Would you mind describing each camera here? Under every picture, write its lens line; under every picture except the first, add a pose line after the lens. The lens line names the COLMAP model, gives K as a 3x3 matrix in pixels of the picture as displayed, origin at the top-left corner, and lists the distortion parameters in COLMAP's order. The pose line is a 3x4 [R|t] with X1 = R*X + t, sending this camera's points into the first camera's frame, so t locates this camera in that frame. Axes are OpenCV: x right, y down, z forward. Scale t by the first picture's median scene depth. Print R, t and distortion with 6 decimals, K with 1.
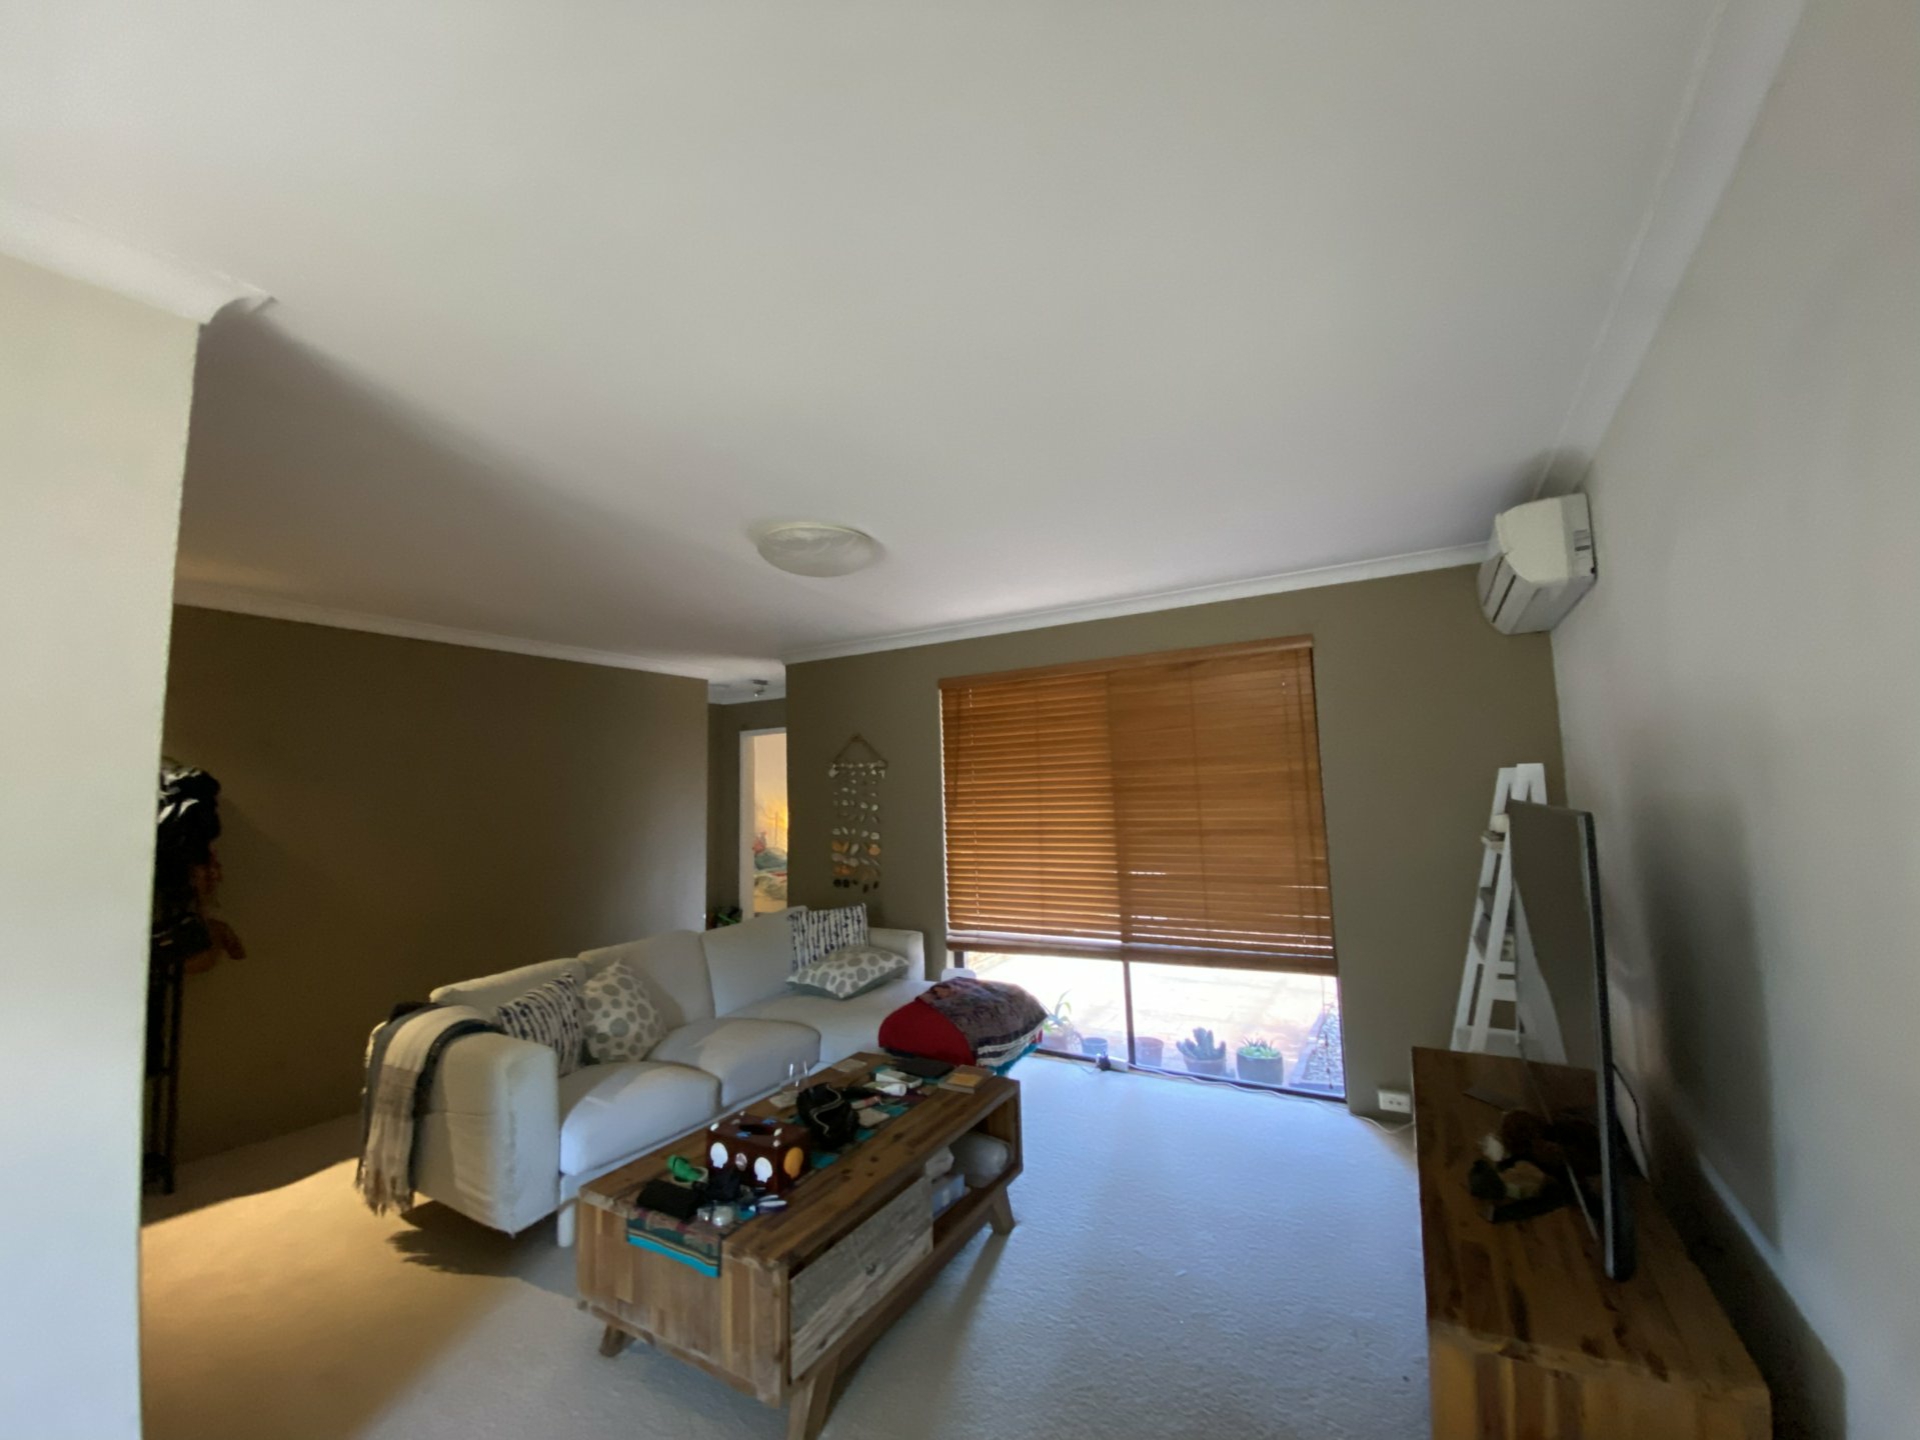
lens RADIAL K [[774.0, 0, 908.2], [0, 774.0, 726.6], [0, 0, 1]] dist [-0.004669, -0.001299]
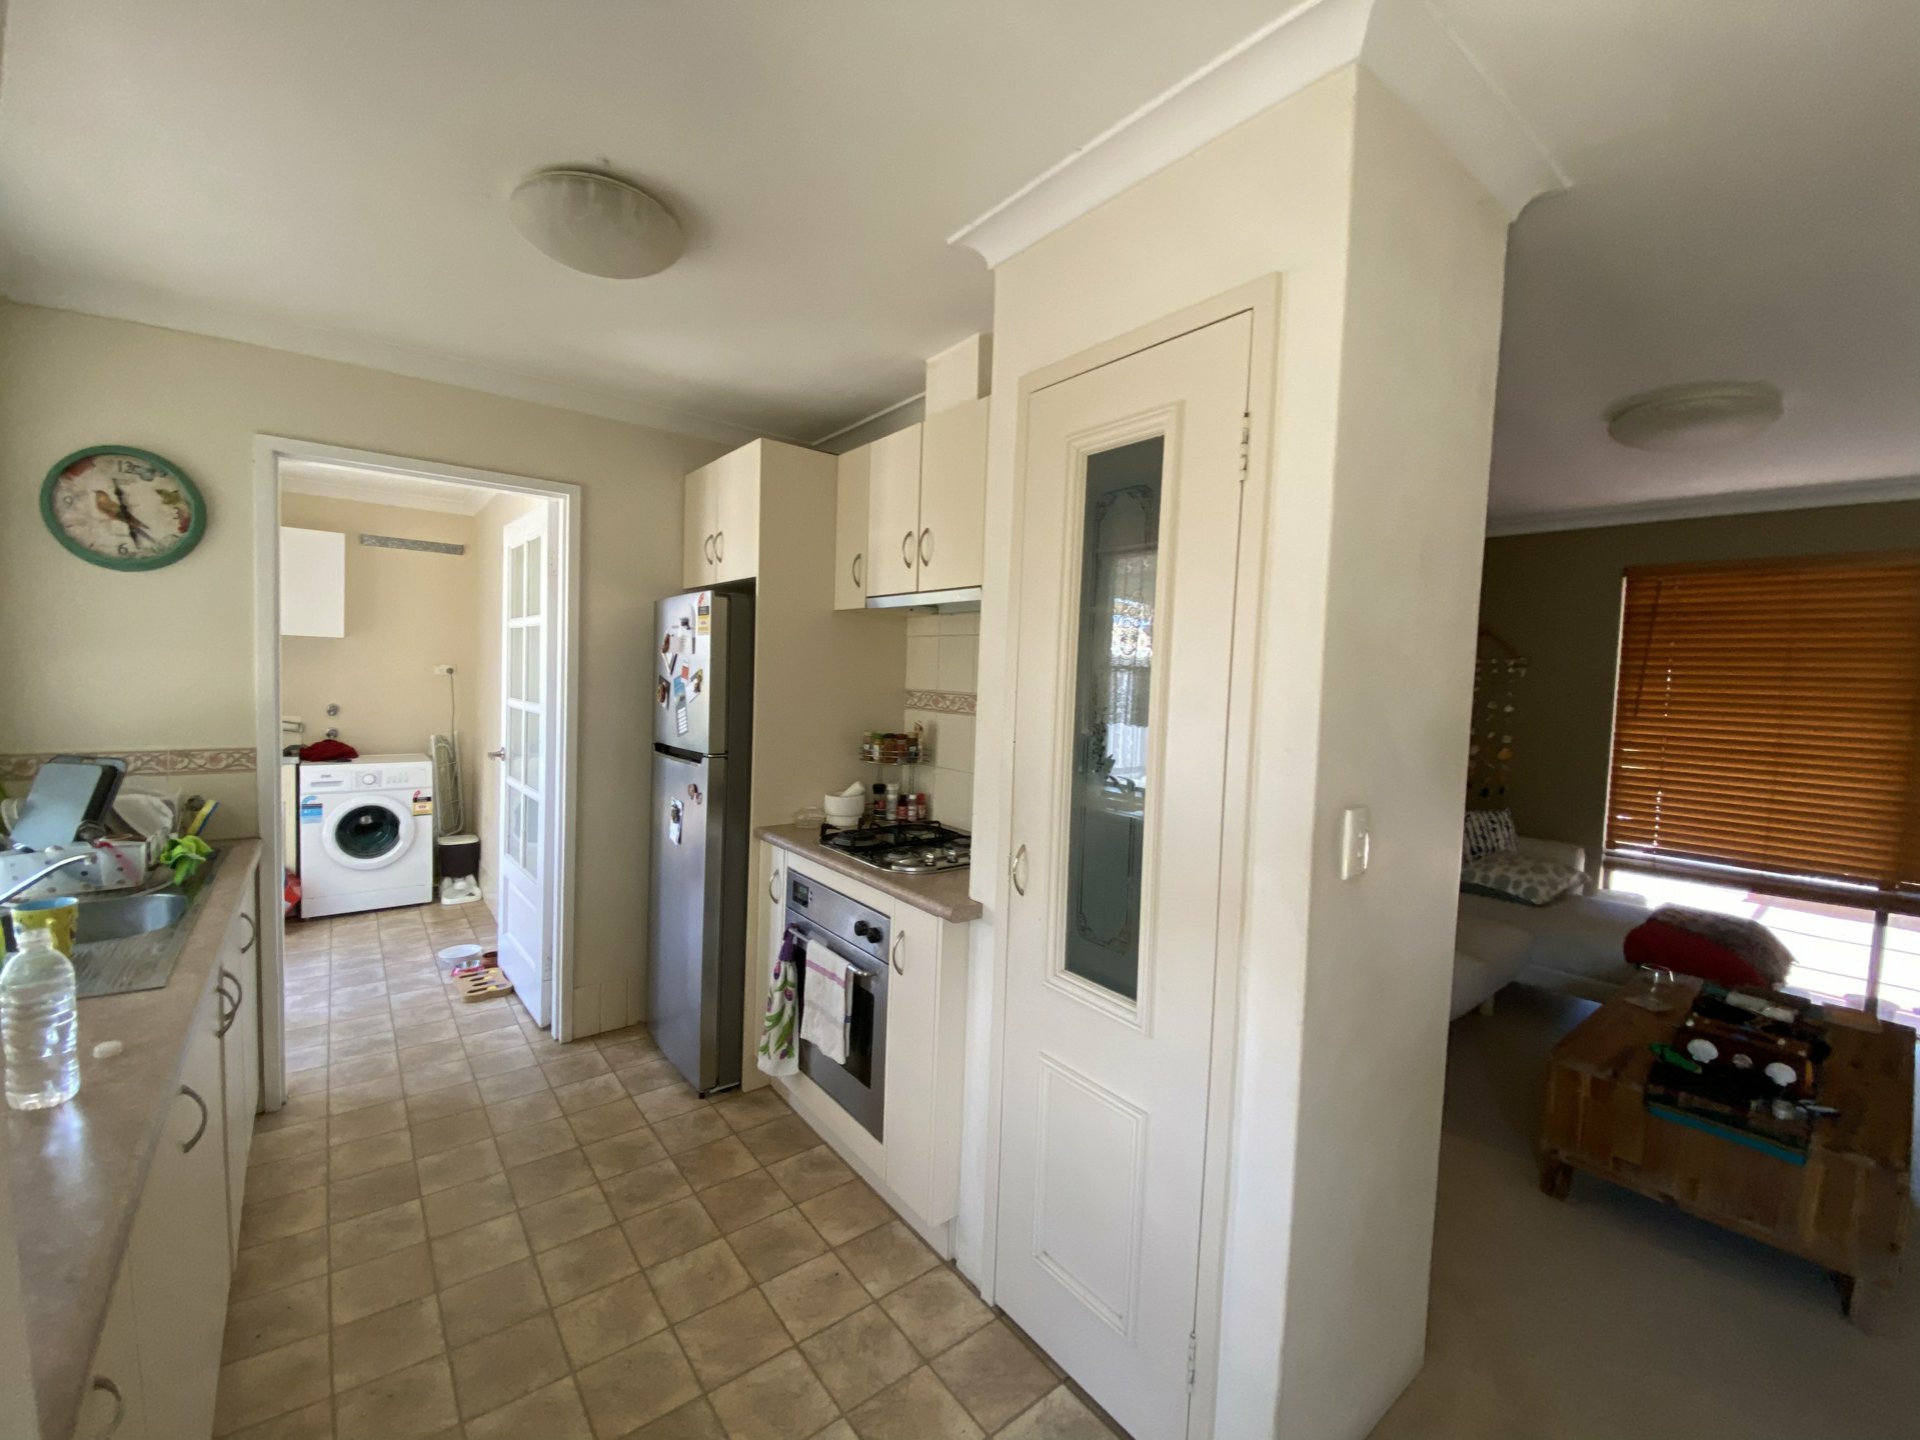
lens RADIAL K [[774.0, 0, 915.5], [0, 774.0, 726.3], [0, 0, 1]] dist [-0.004669, -0.001299]
pose [[0.939035, 0.083181, -0.333608, -0.450523], [-0.031375, 0.986976, 0.157777, 0.002608], [0.342387, -0.137691, 0.929415, -0.116697]]
